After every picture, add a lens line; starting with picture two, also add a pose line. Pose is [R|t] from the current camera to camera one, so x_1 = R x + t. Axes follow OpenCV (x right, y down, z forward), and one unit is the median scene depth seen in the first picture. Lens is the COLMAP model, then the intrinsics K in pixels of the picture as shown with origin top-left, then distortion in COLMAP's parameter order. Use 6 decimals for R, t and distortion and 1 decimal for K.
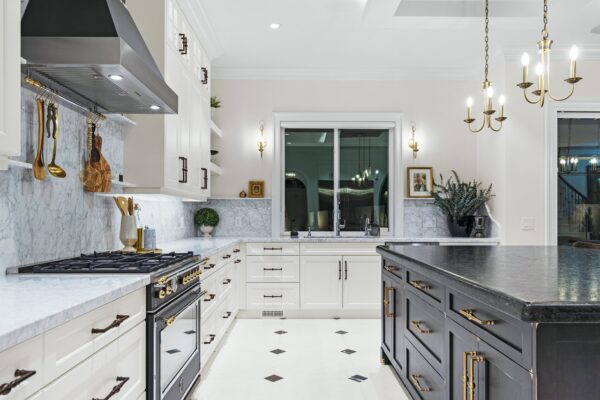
lens RADIAL K [[430.0, 0, 310.7], [0, 430.0, 221.5], [0, 0, 1]] dist [-0.005821, -0.003879]
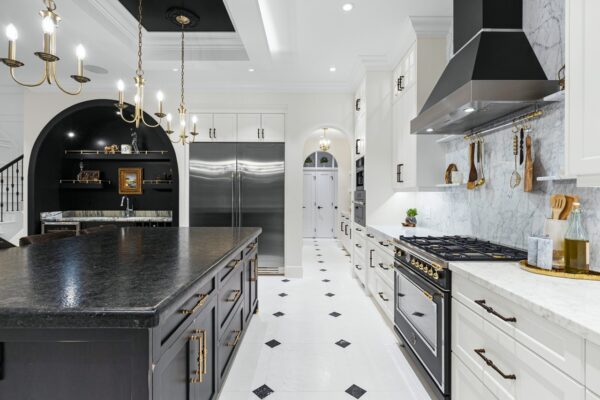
lens RADIAL K [[343.7, 0, 299.7], [0, 343.7, 195.2], [0, 0, 1]] dist [0.000346, 0.000050]
pose [[-0.999787, -0.005136, 0.019989, 0.041974], [-0.004757, 0.999809, 0.018963, -0.082615], [-0.020083, 0.018863, -0.999620, 2.037664]]
